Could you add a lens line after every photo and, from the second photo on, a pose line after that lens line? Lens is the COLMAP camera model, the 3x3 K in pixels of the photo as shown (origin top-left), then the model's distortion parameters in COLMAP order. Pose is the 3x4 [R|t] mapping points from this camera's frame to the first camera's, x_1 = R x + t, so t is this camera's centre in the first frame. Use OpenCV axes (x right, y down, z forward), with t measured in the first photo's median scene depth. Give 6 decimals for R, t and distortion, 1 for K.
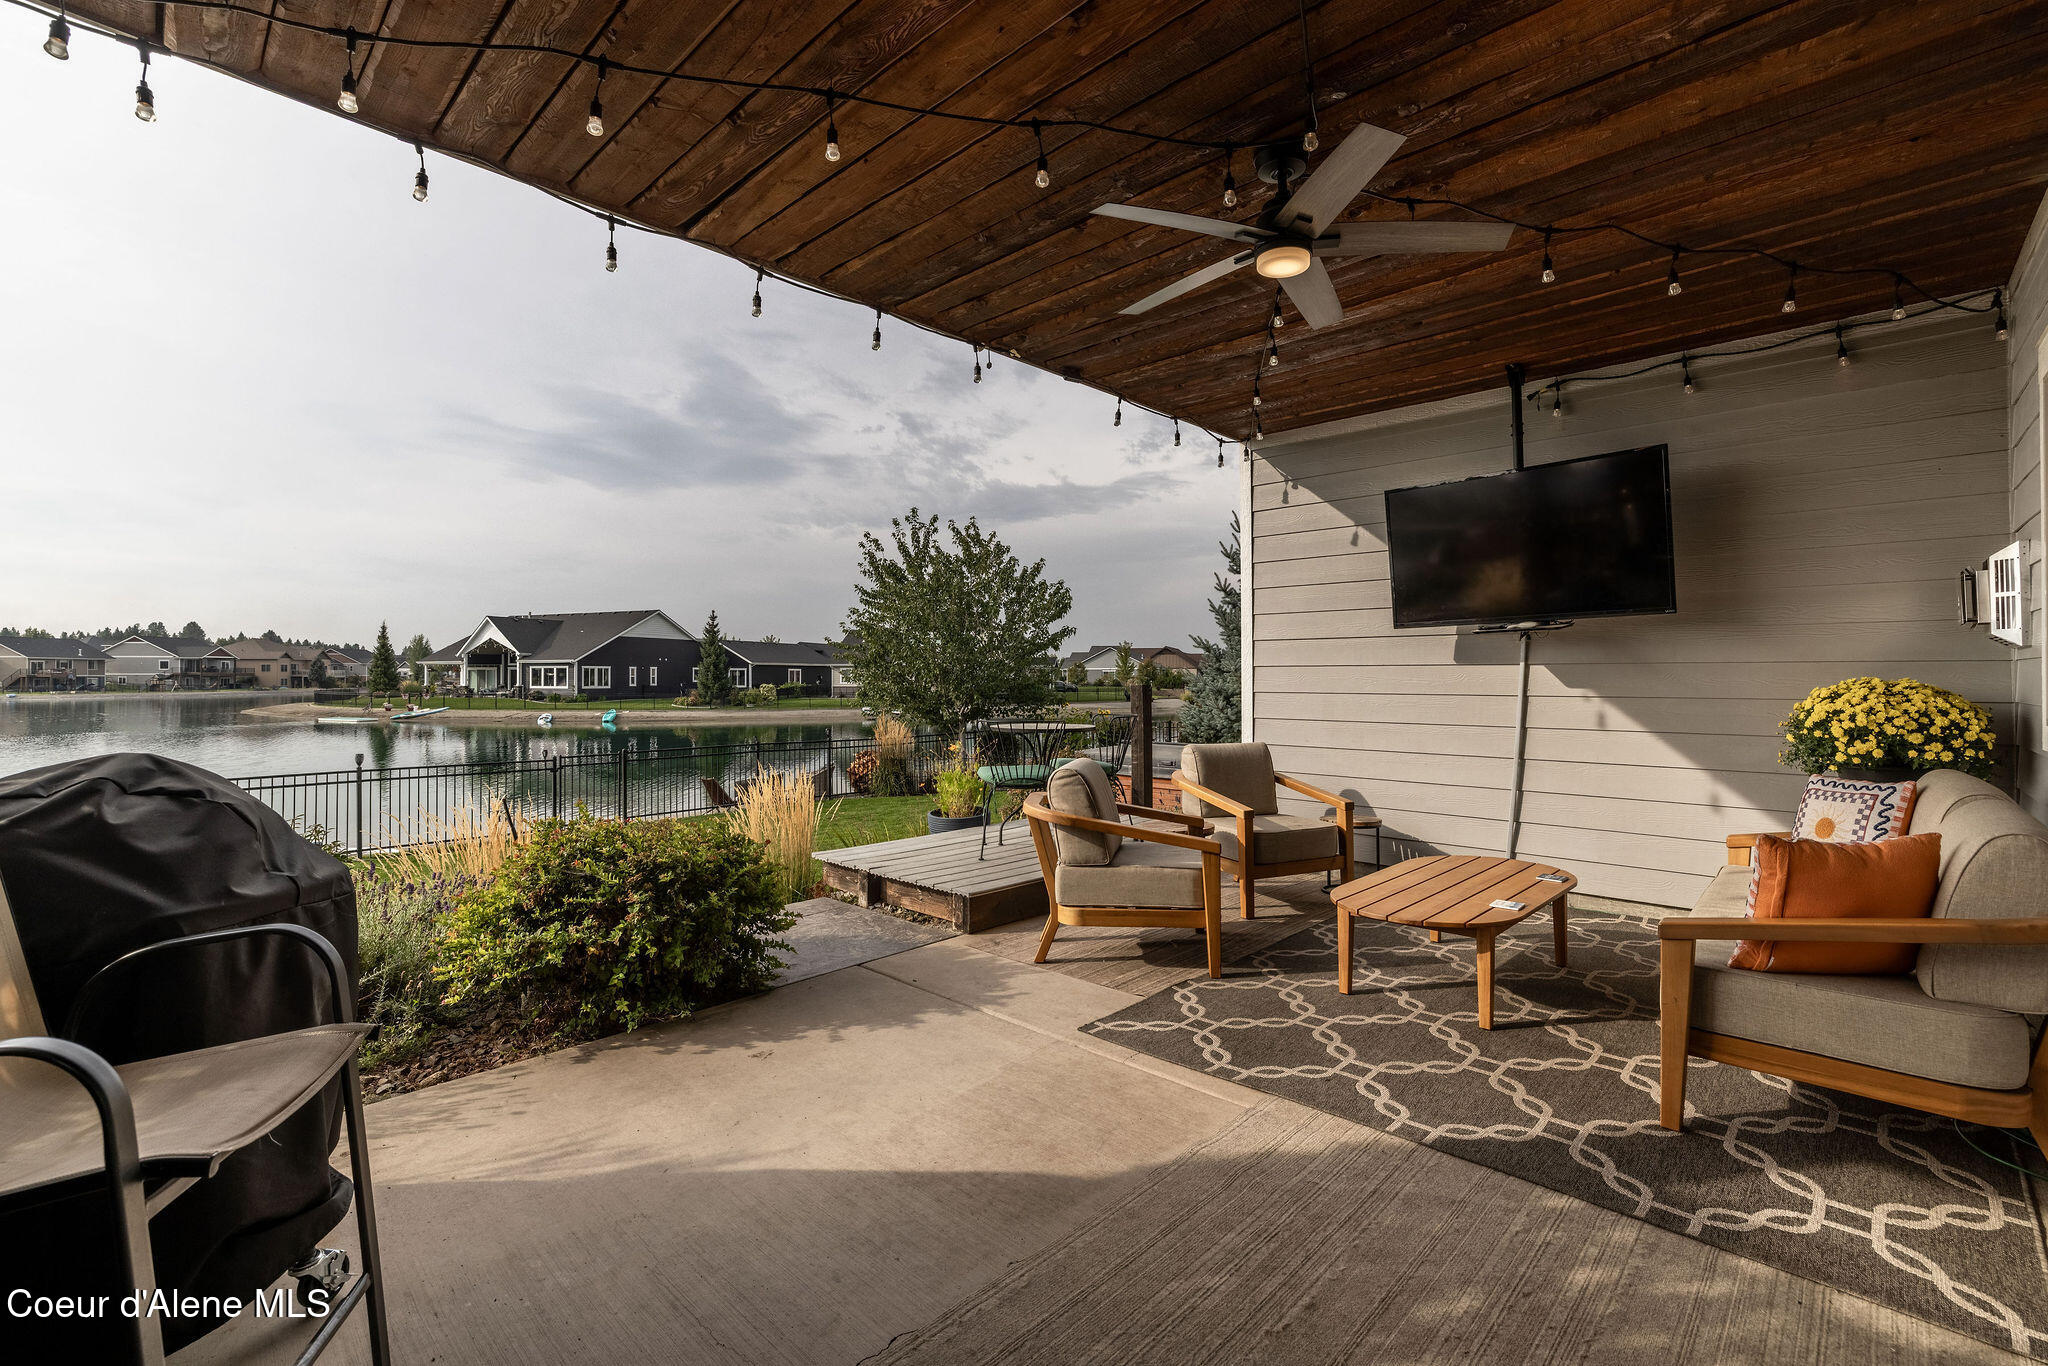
lens RADIAL K [[889.2, 0, 1024.1], [0, 889.2, 675.7], [0, 0, 1]] dist [-0.016519, 0.004983]
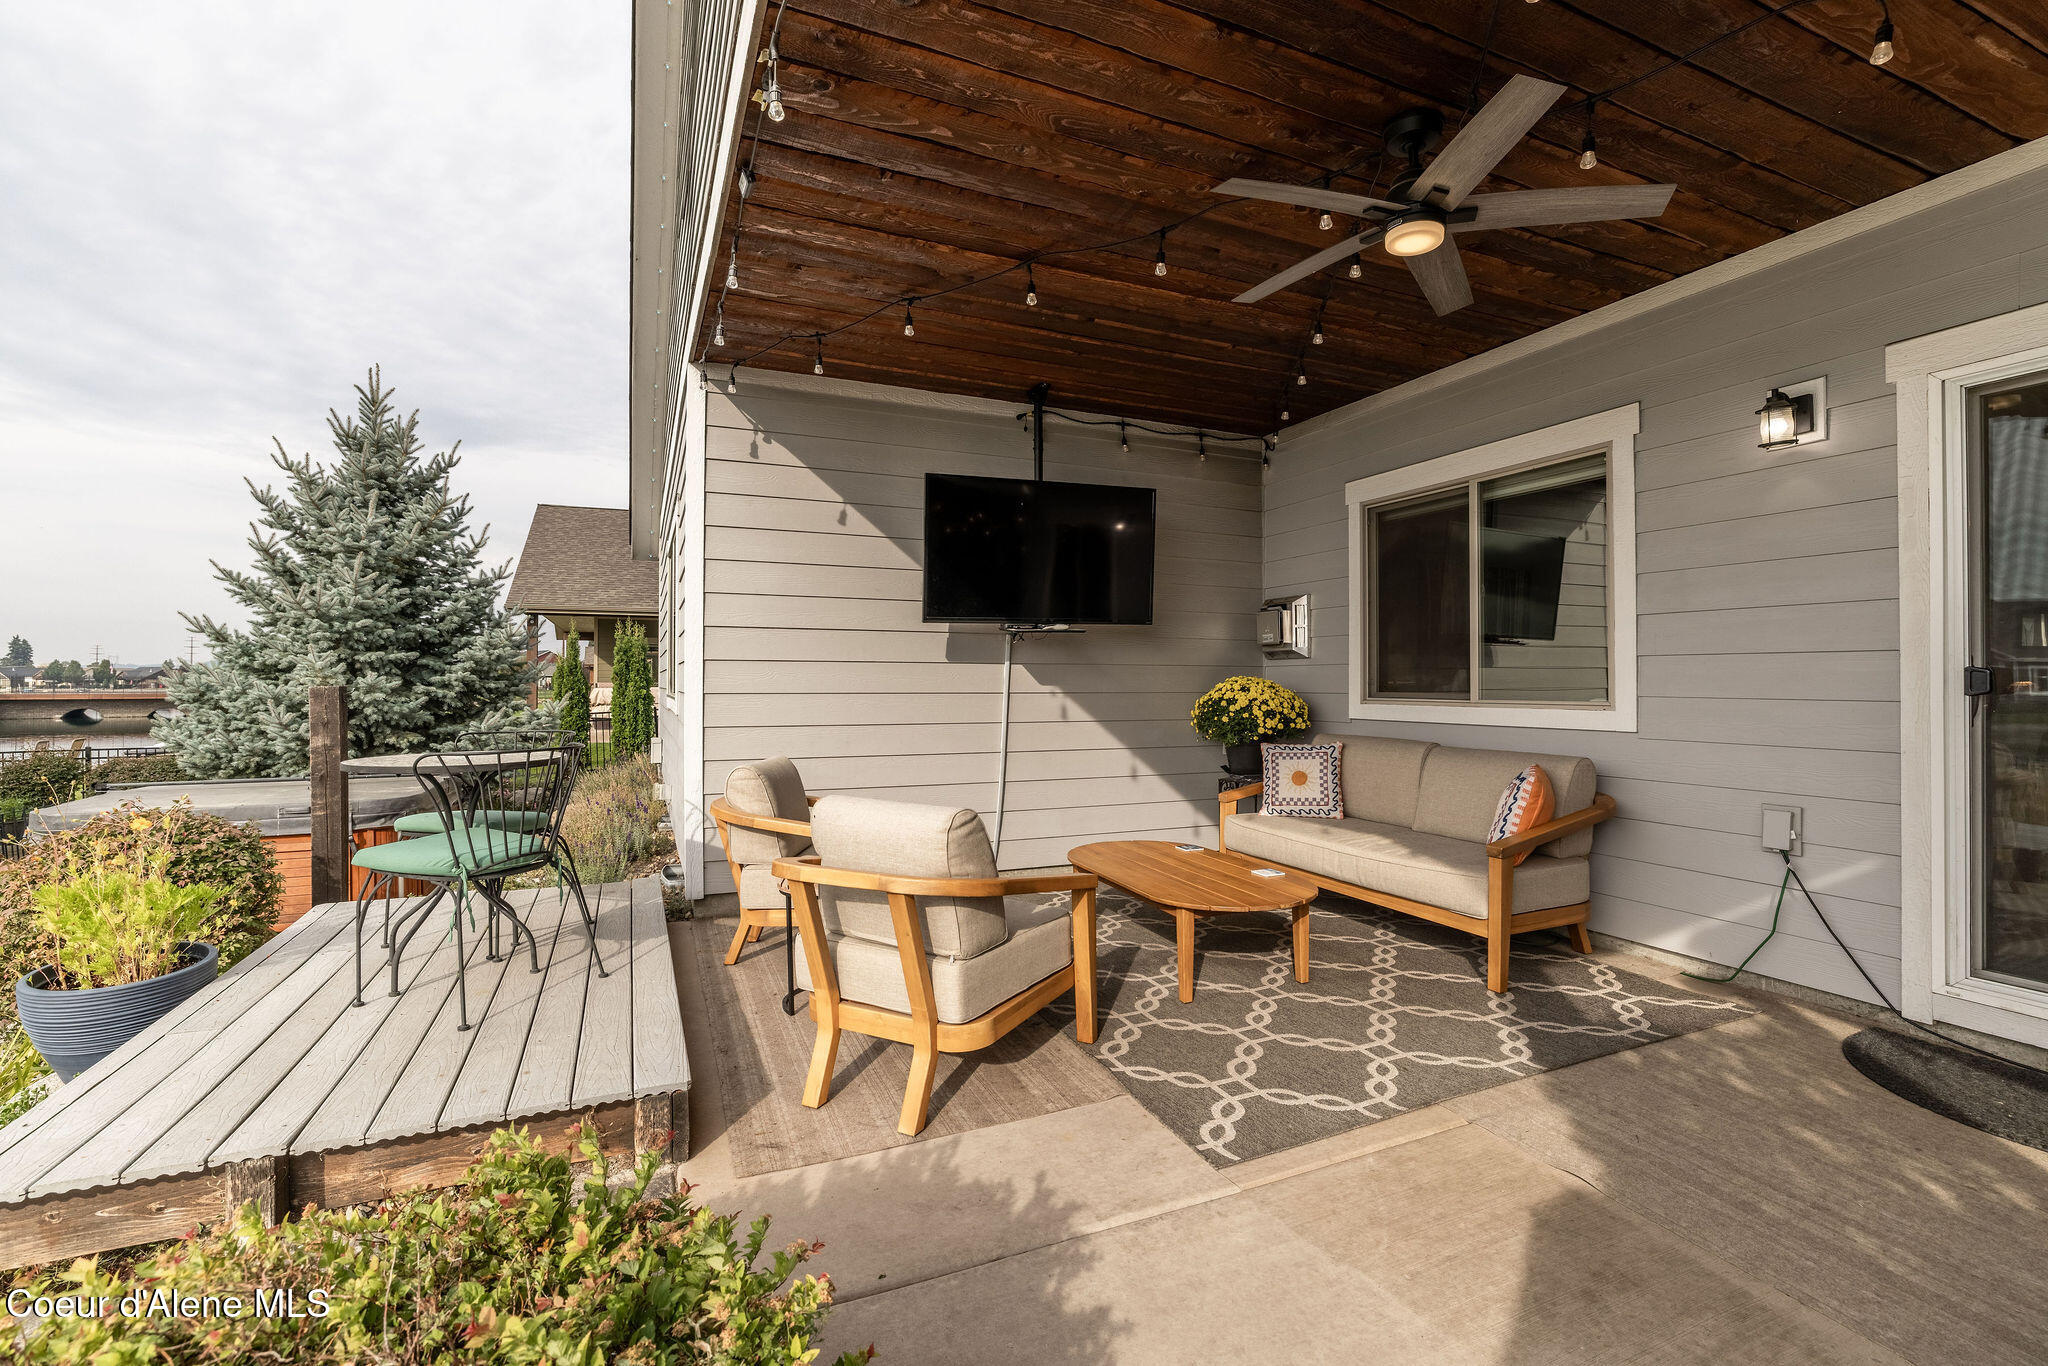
lens RADIAL K [[889.2, 0, 1027.7], [0, 889.2, 680.0], [0, 0, 1]] dist [-0.016519, 0.004983]
pose [[0.379306, 0.002910, 0.925267, -0.674360], [-0.000637, 0.999996, -0.002884, 0.015552], [-0.925271, 0.000505, 0.379306, 0.909512]]
